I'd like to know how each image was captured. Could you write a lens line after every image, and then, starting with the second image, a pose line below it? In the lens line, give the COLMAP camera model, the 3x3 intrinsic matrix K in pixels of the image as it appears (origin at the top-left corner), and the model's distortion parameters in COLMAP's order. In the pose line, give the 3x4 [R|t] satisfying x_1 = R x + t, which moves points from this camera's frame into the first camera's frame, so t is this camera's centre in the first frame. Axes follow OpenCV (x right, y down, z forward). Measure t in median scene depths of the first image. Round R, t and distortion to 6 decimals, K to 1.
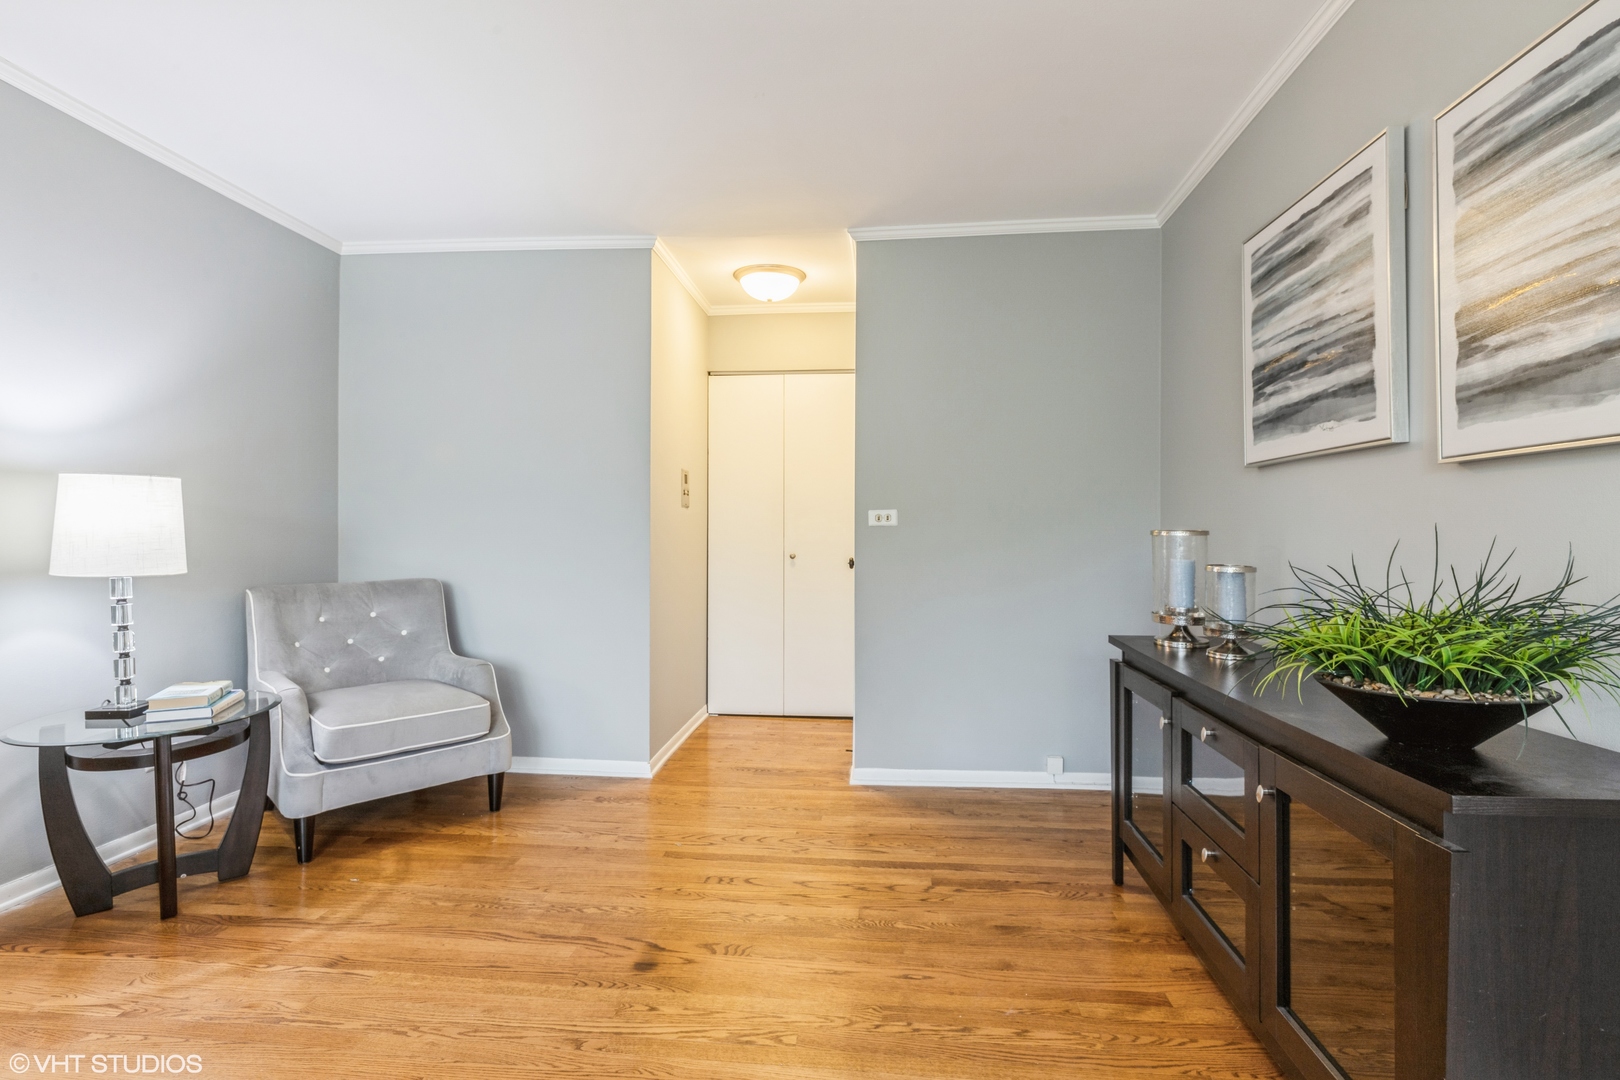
lens RADIAL K [[791.8, 0, 809.5], [0, 791.8, 523.7], [0, 0, 1]] dist [0.002034, 0.000600]
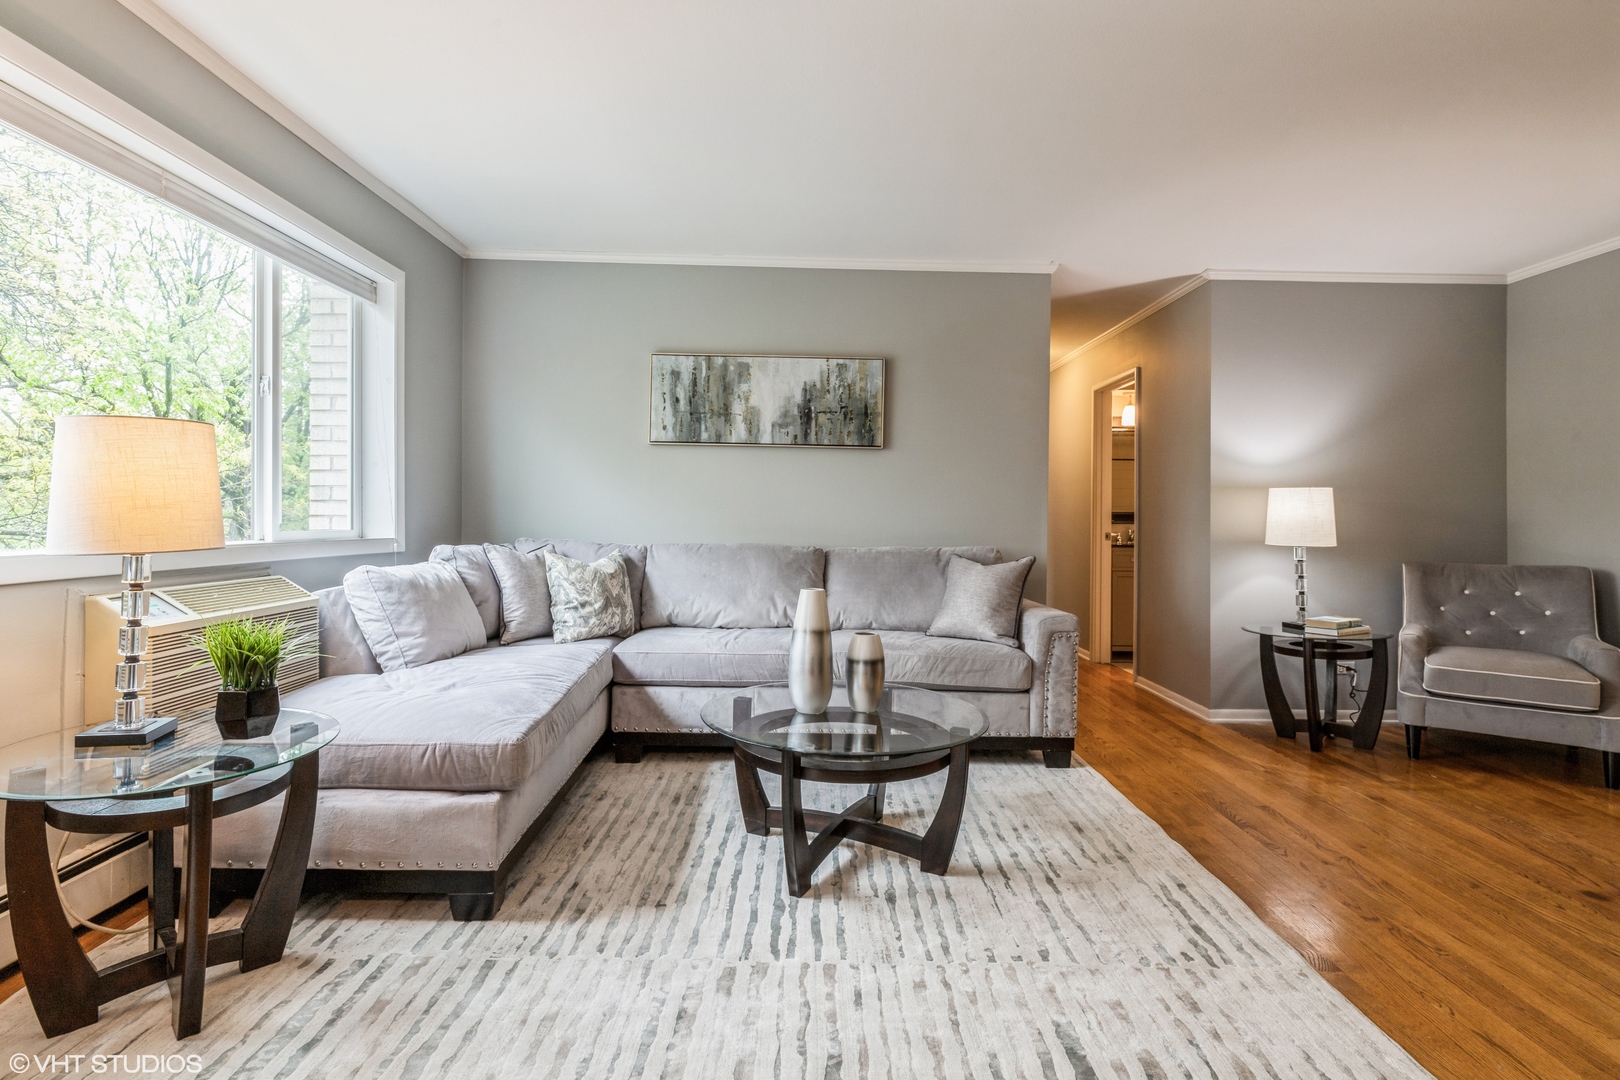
lens RADIAL K [[798.5, 0, 815.7], [0, 798.5, 482.9], [0, 0, 1]] dist [0.000463, 0.000281]
pose [[0.121349, -0.038254, -0.991872, 0.753123], [-0.000813, 0.999253, -0.038638, -0.003269], [0.992610, 0.005495, 0.121227, -0.255458]]
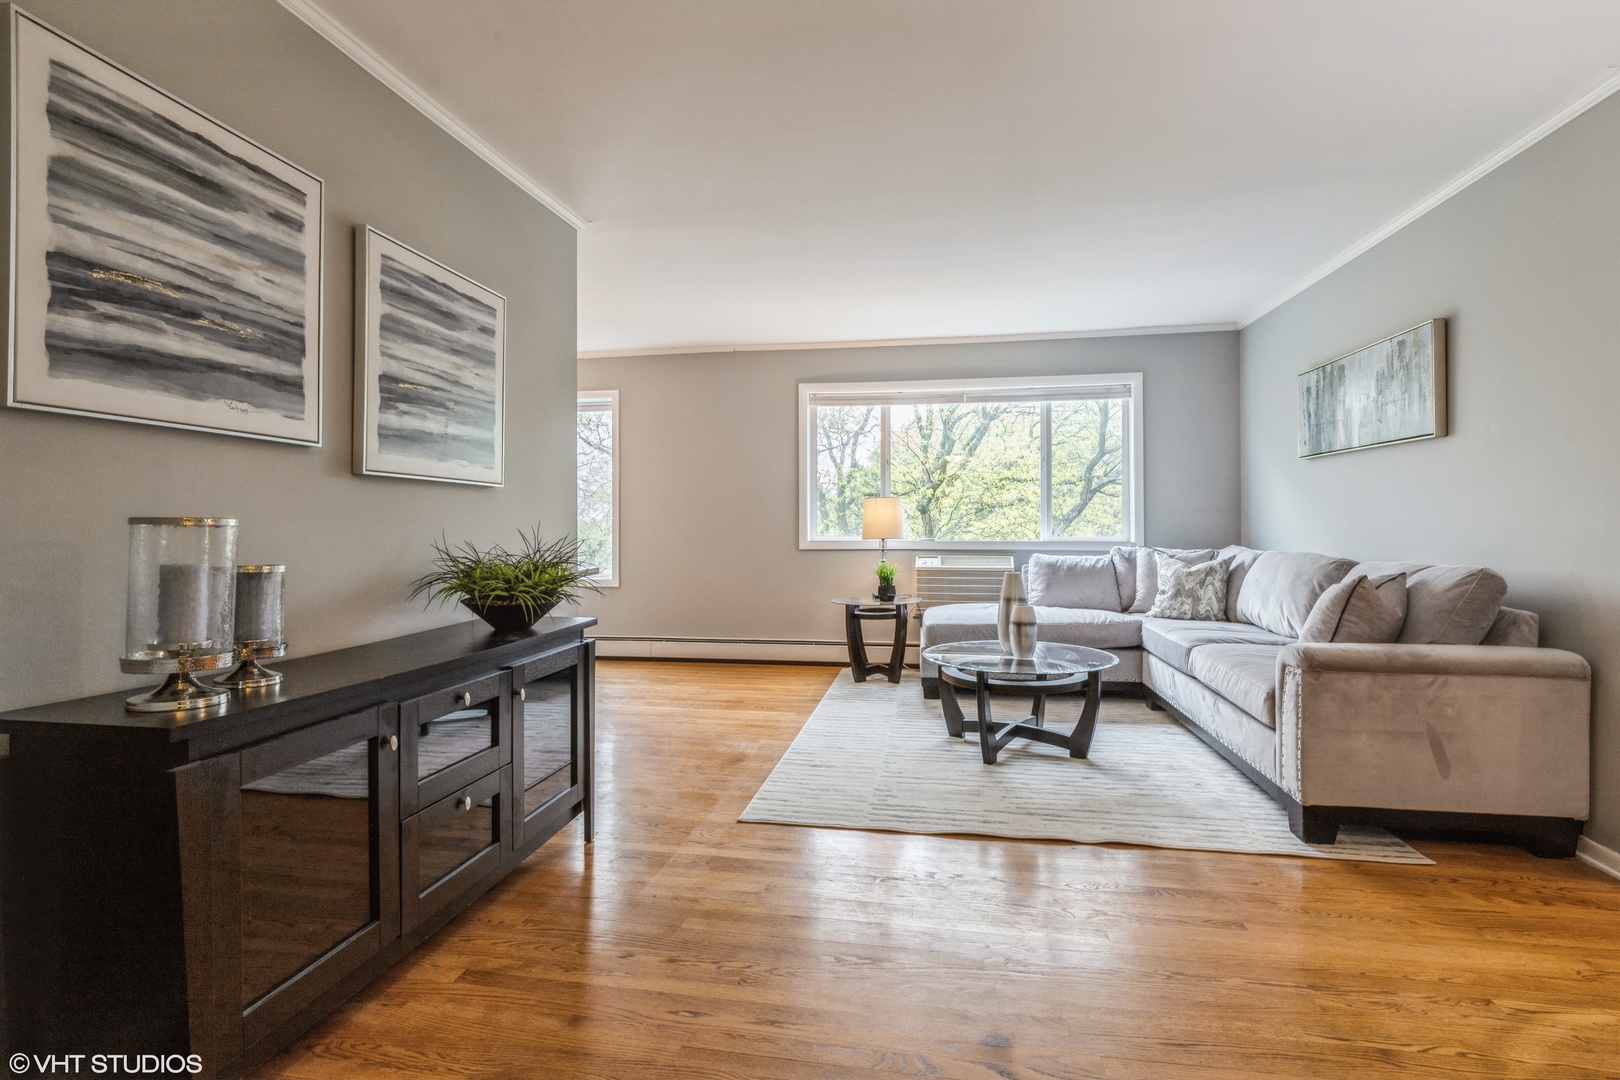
lens RADIAL K [[791.8, 0, 809.5], [0, 791.8, 523.7], [0, 0, 1]] dist [0.002034, 0.000600]
pose [[-0.997314, 0.000024, 0.073242, -0.062952], [-0.000967, 0.999909, -0.013489, 0.021372], [-0.073235, -0.013524, -0.997223, 1.641944]]
